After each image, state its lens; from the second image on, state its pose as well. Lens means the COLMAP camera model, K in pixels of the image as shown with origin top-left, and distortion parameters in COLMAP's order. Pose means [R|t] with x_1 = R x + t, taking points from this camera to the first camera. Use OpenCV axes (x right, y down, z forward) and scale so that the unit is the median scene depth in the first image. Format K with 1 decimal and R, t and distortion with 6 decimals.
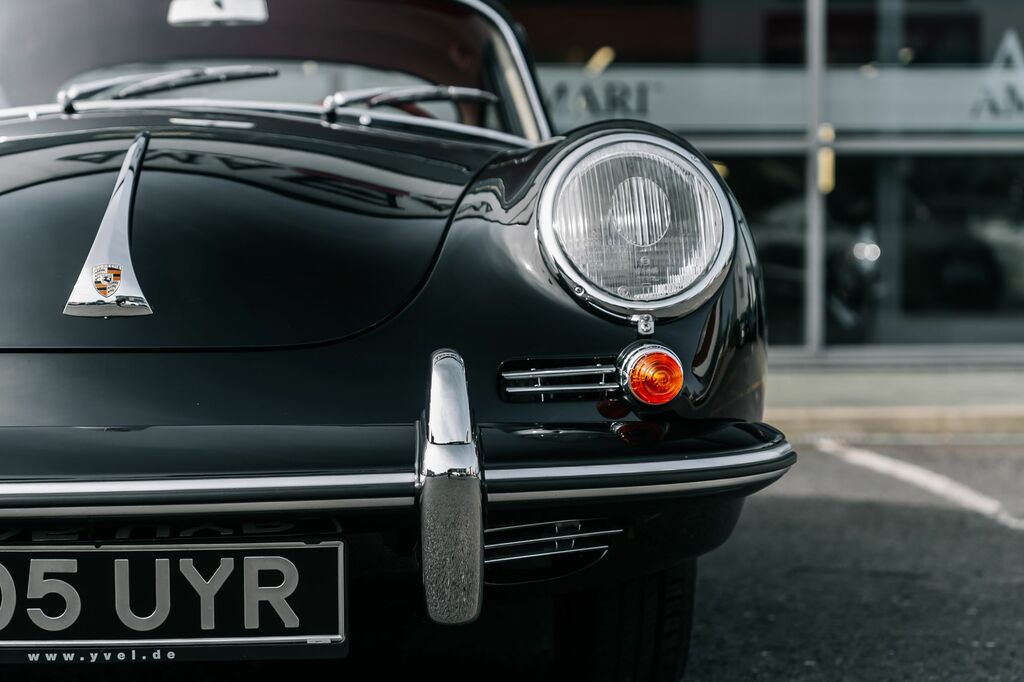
lens RADIAL K [[2019.2, 0, 557.3], [0, 2019.2, 341.2], [0, 0, 1]] dist [0.021192, -0.163196]
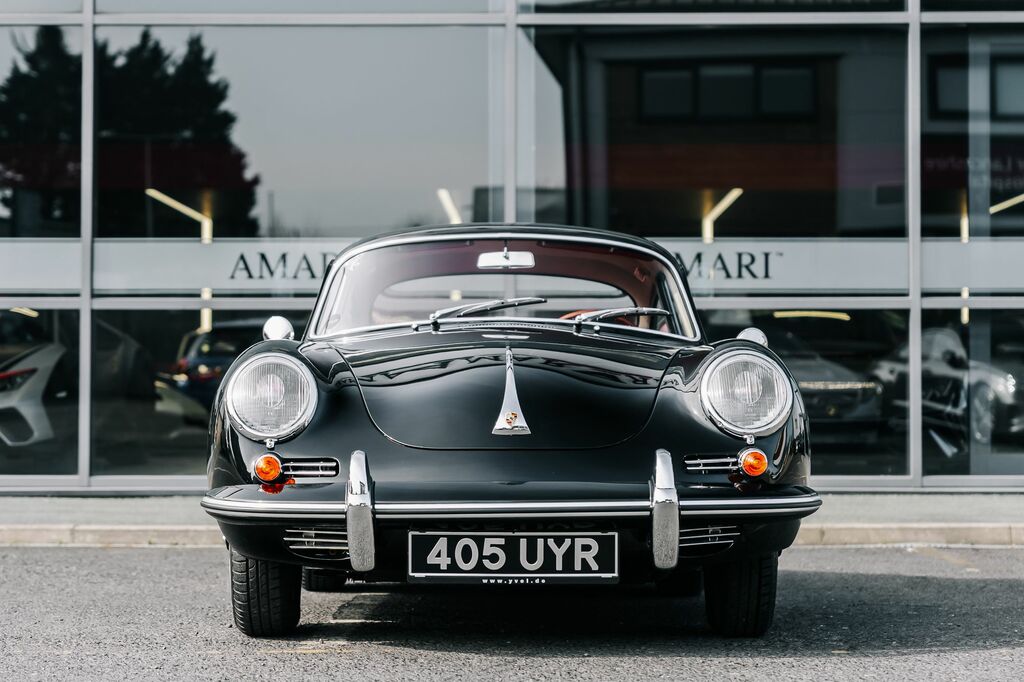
lens RADIAL K [[2019.2, 0, 557.3], [0, 2019.2, 341.2], [0, 0, 1]] dist [0.021192, -0.163196]
pose [[0.997880, -0.000585, -0.065077, -0.023494], [-0.003773, 0.997758, -0.066814, 0.034226], [0.064970, 0.066918, 0.995641, -1.260724]]
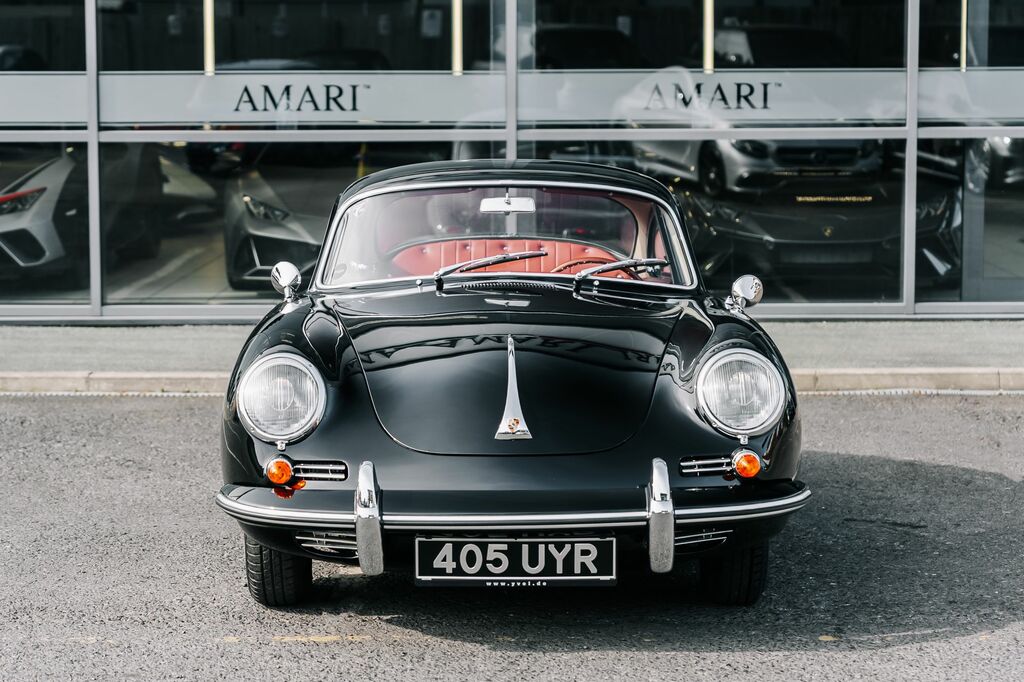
lens RADIAL K [[1986.9, 0, 552.8], [0, 1986.9, 340.5], [0, 0, 1]] dist [0.016070, -0.135188]
pose [[0.997698, 0.006565, -0.067503, -0.021420], [-0.002902, 0.998525, 0.054210, -0.253106], [0.067759, -0.053889, 0.996245, -1.296090]]
